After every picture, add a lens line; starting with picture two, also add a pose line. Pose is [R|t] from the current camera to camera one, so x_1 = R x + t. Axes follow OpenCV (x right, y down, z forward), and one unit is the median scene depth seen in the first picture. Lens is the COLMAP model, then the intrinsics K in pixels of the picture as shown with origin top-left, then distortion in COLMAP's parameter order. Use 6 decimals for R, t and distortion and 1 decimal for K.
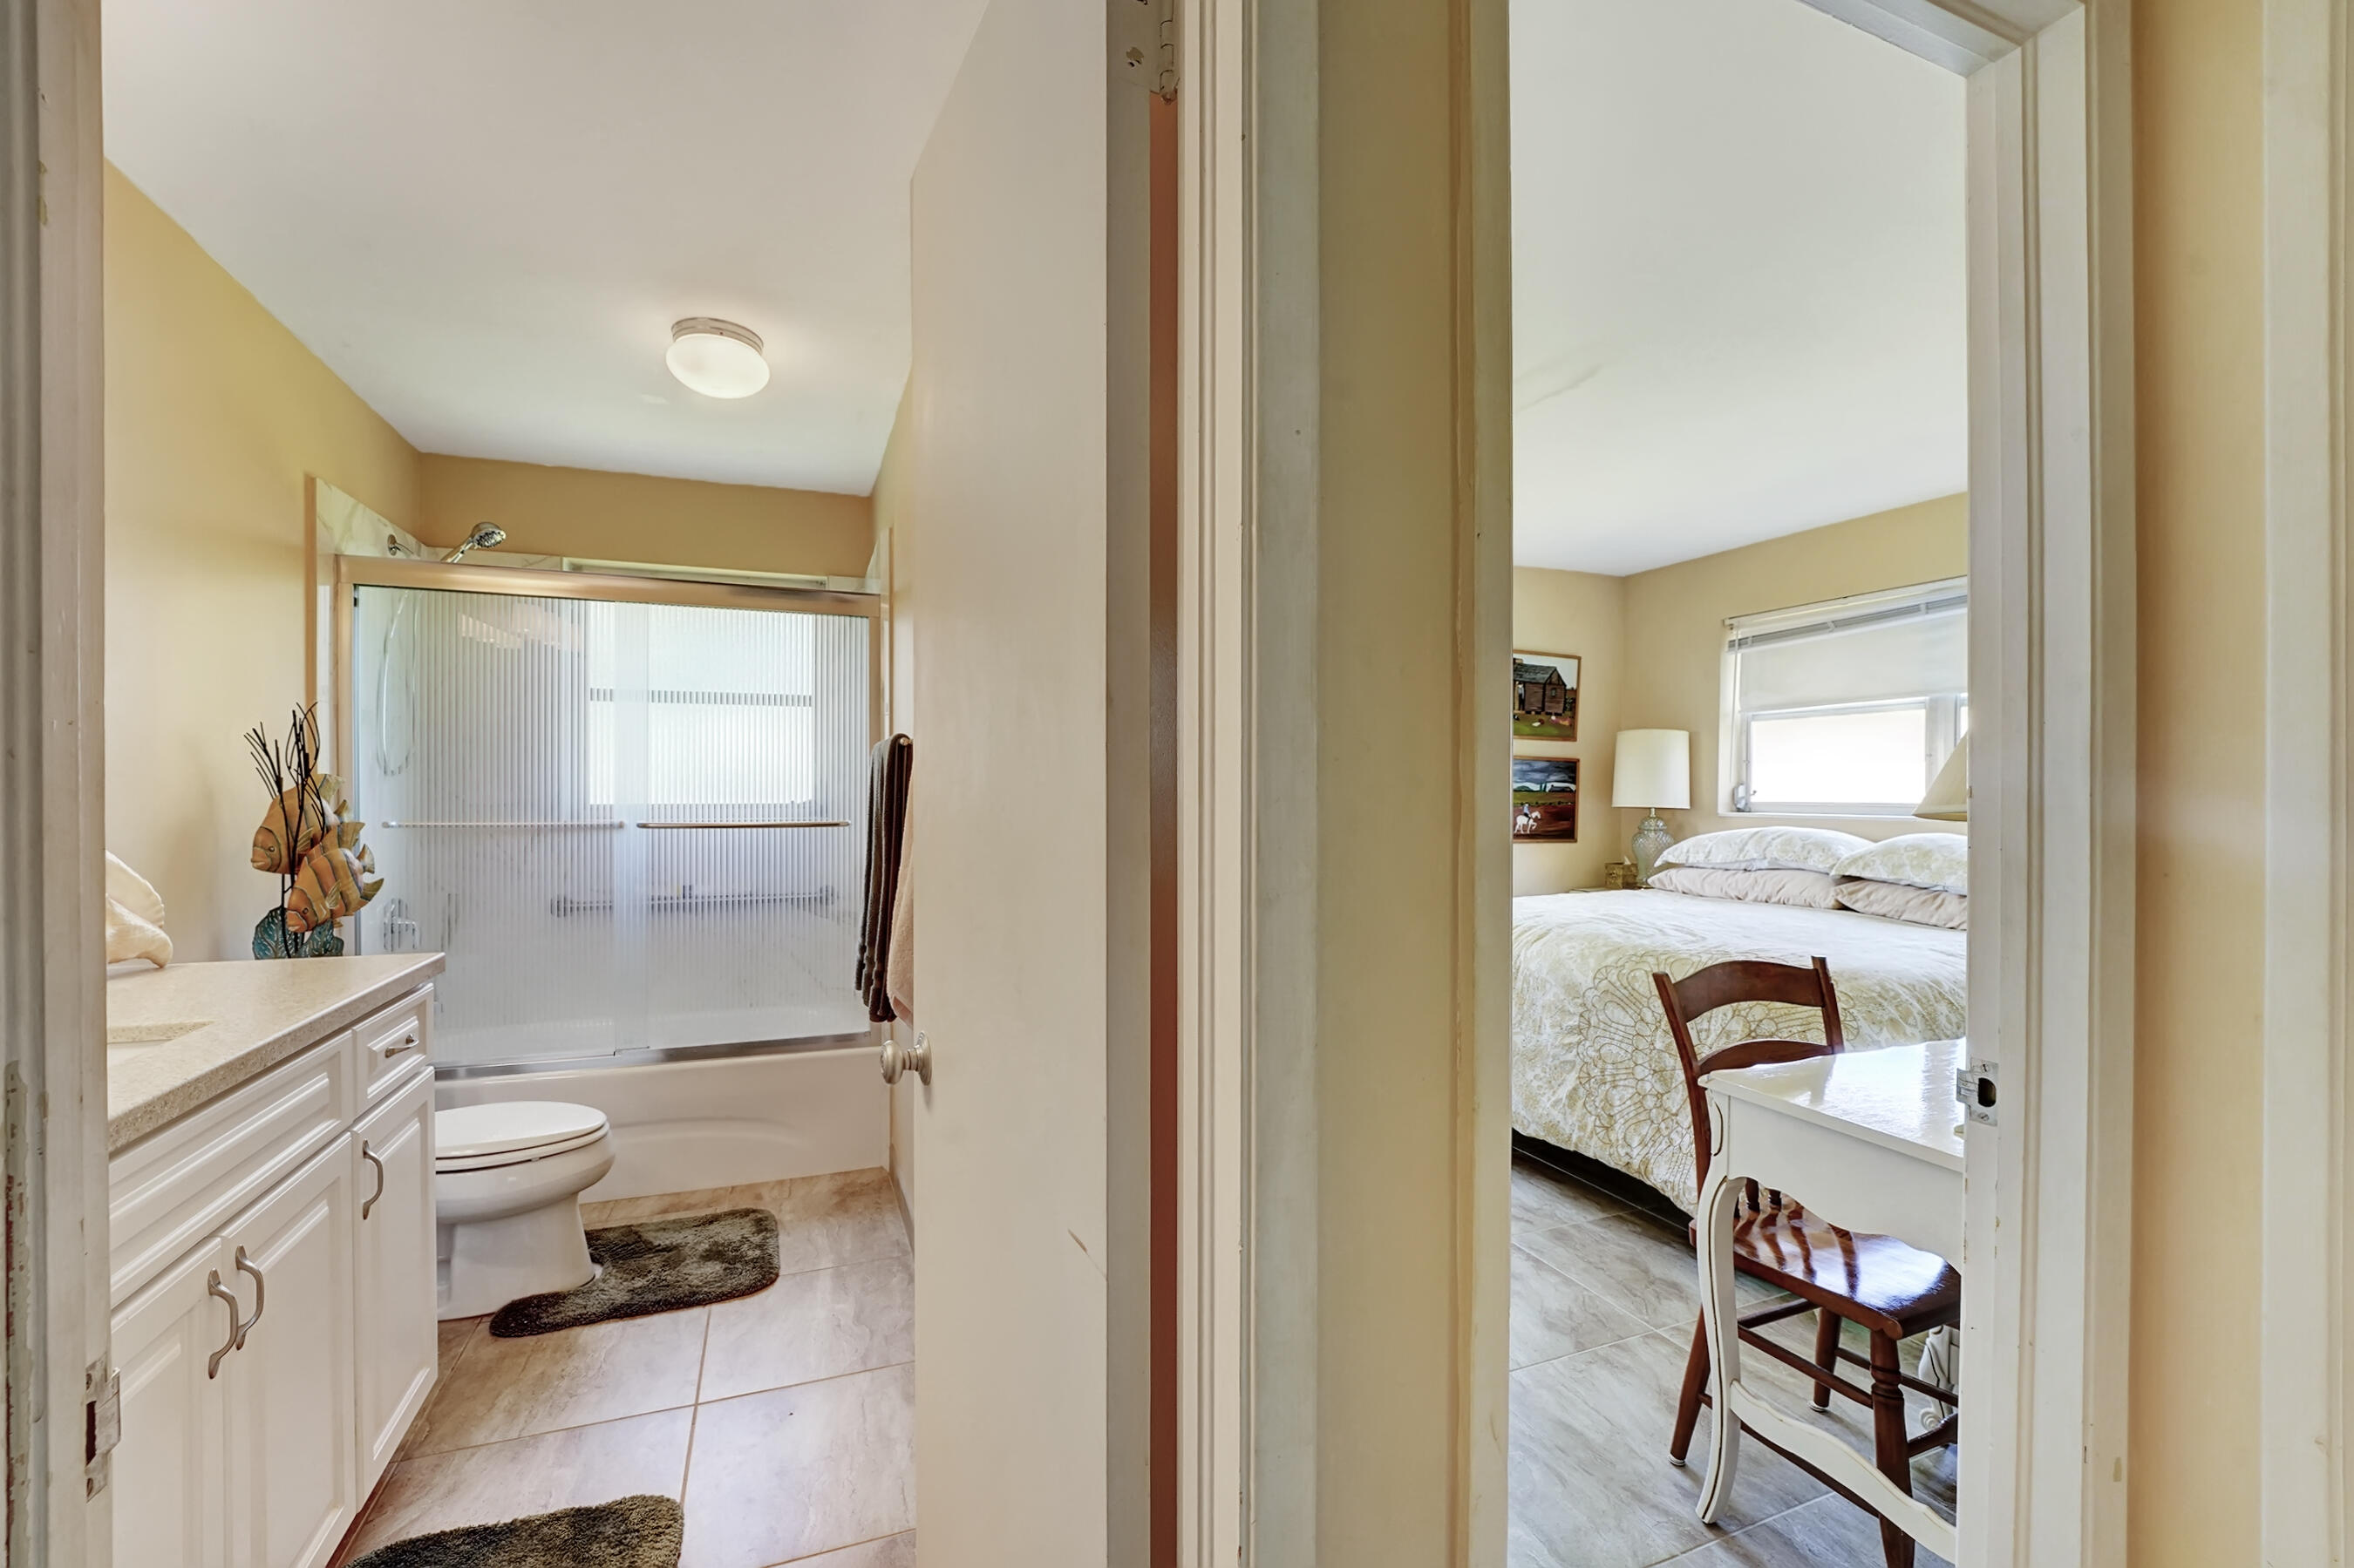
lens RADIAL K [[952.1, 0, 1175.0], [0, 952.1, 795.9], [0, 0, 1]] dist [0.016437, -0.020648]
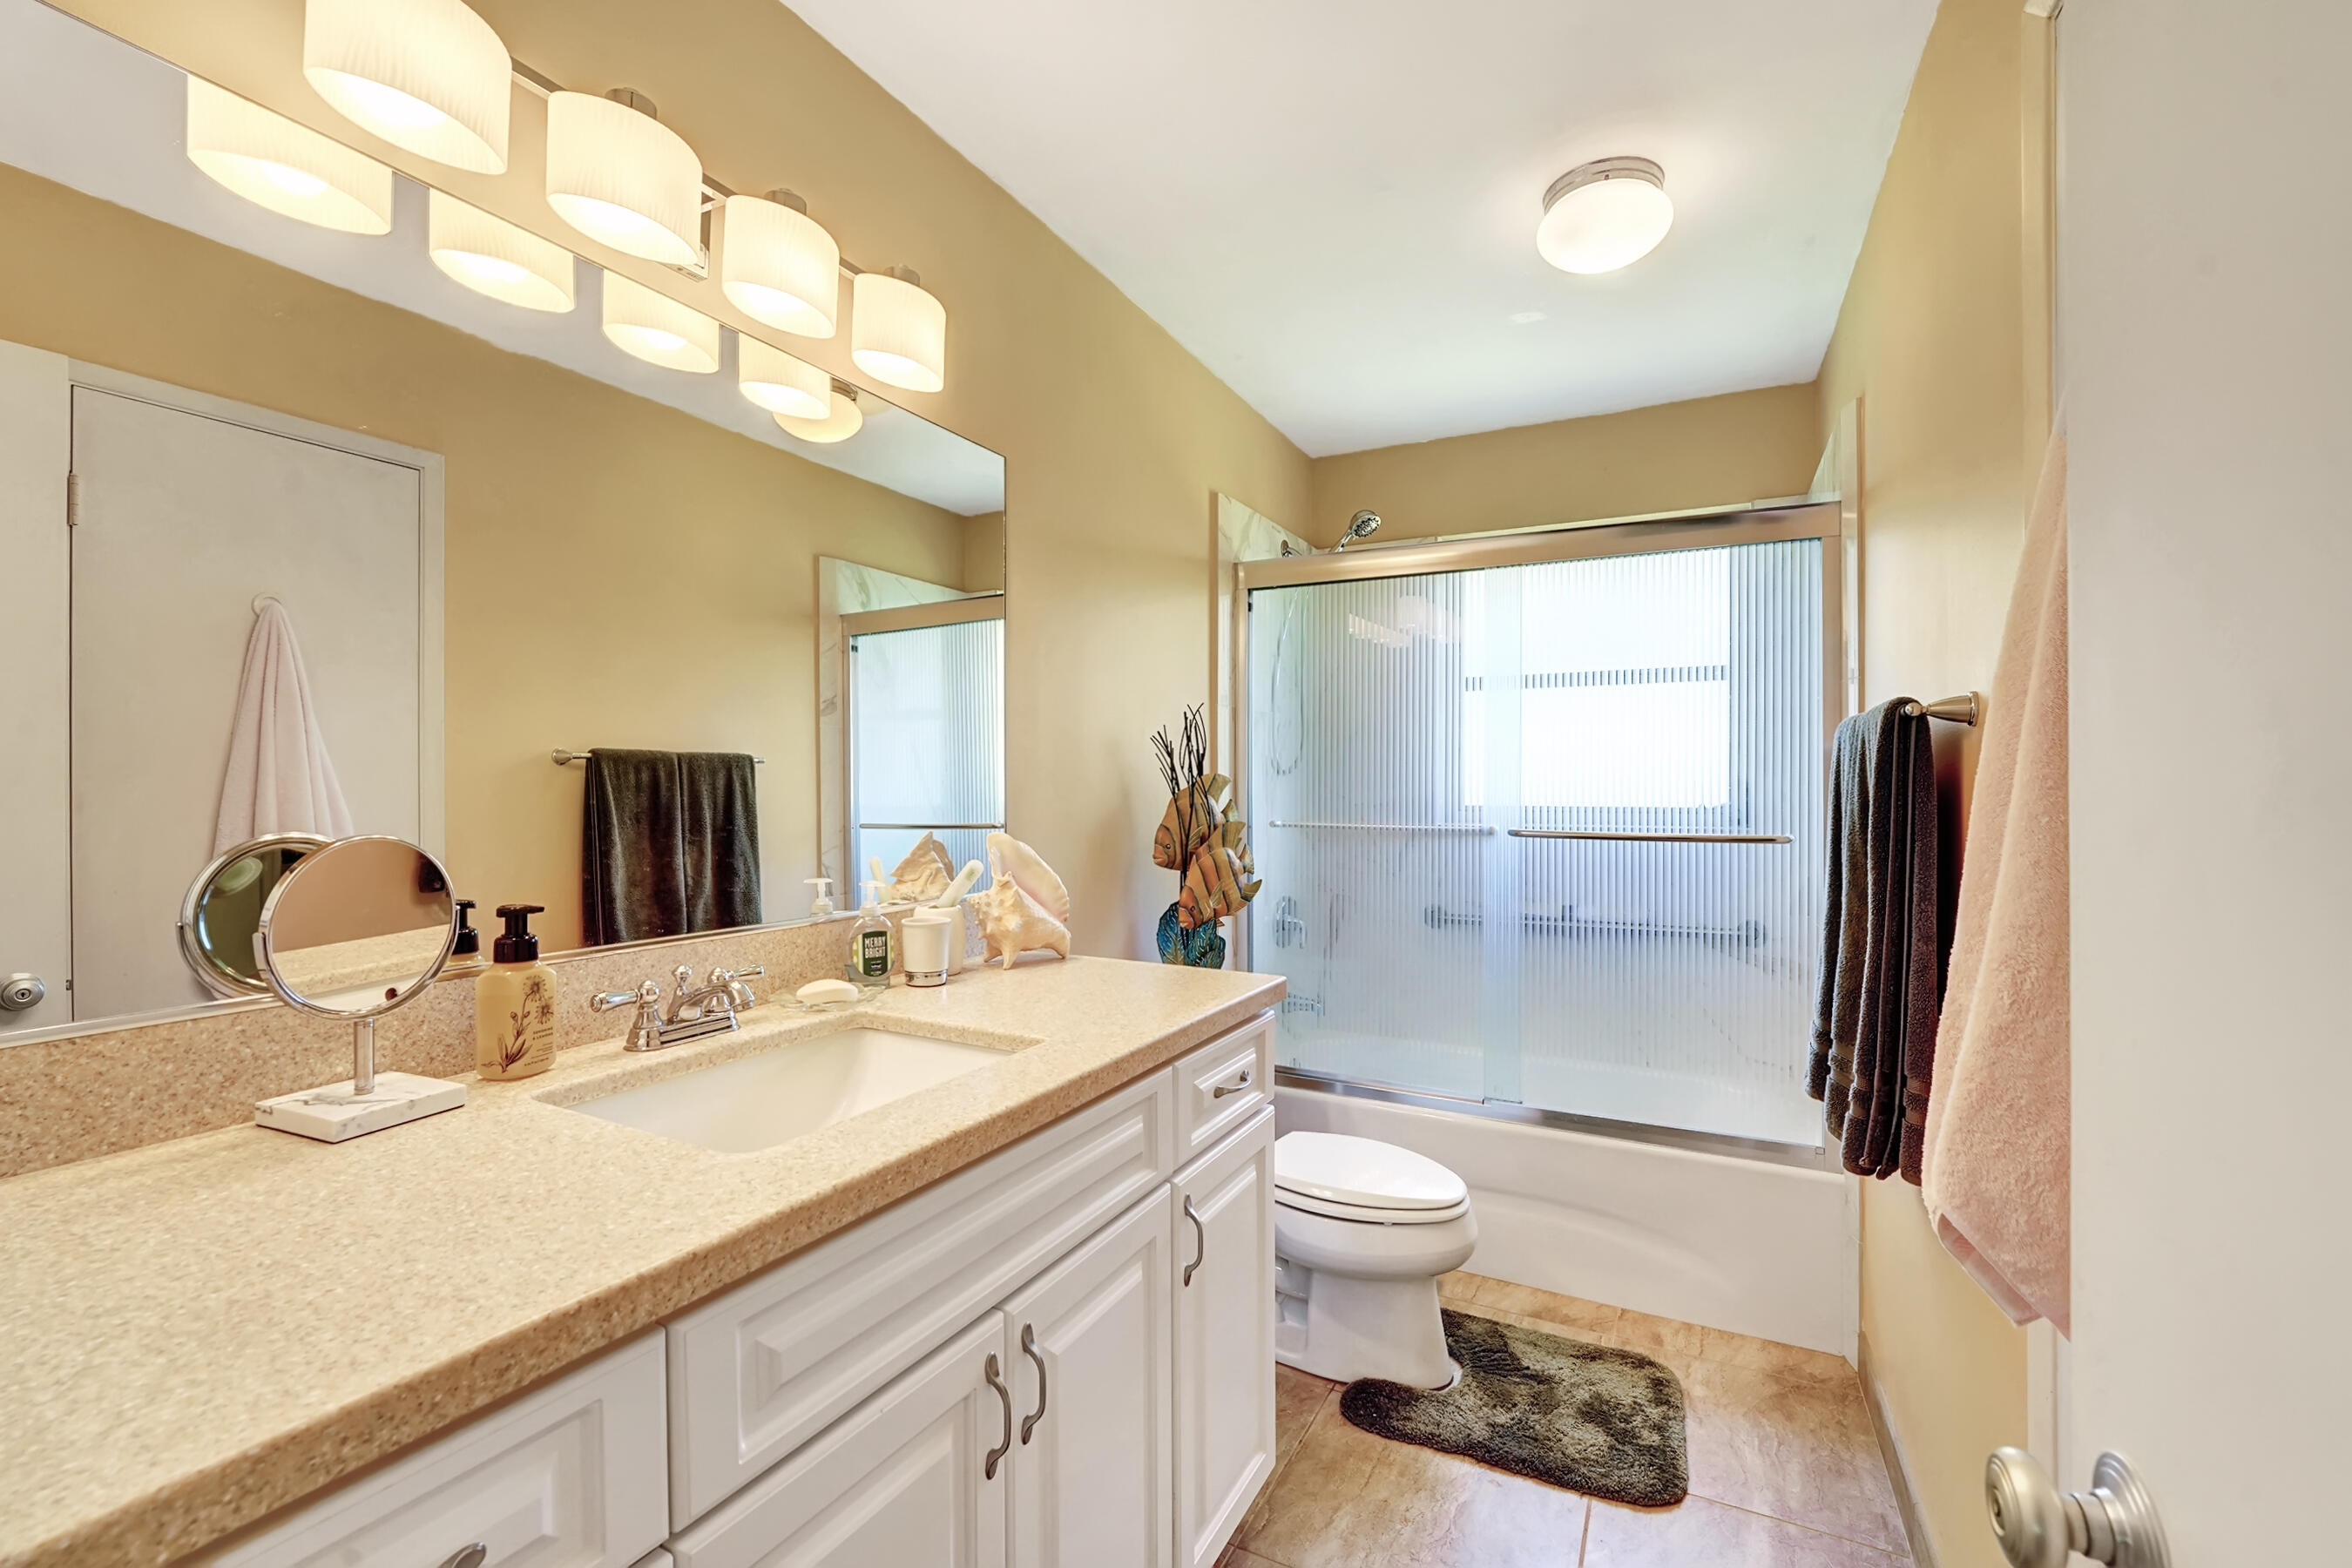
lens RADIAL K [[1000.2, 0, 1137.1], [0, 1000.2, 775.5], [0, 0, 1]] dist [0.019764, -0.027436]
pose [[0.632460, -0.008705, -0.774544, -0.090450], [-0.008509, 0.999798, -0.018185, -0.000577], [0.774546, 0.018092, 0.632258, 0.200064]]
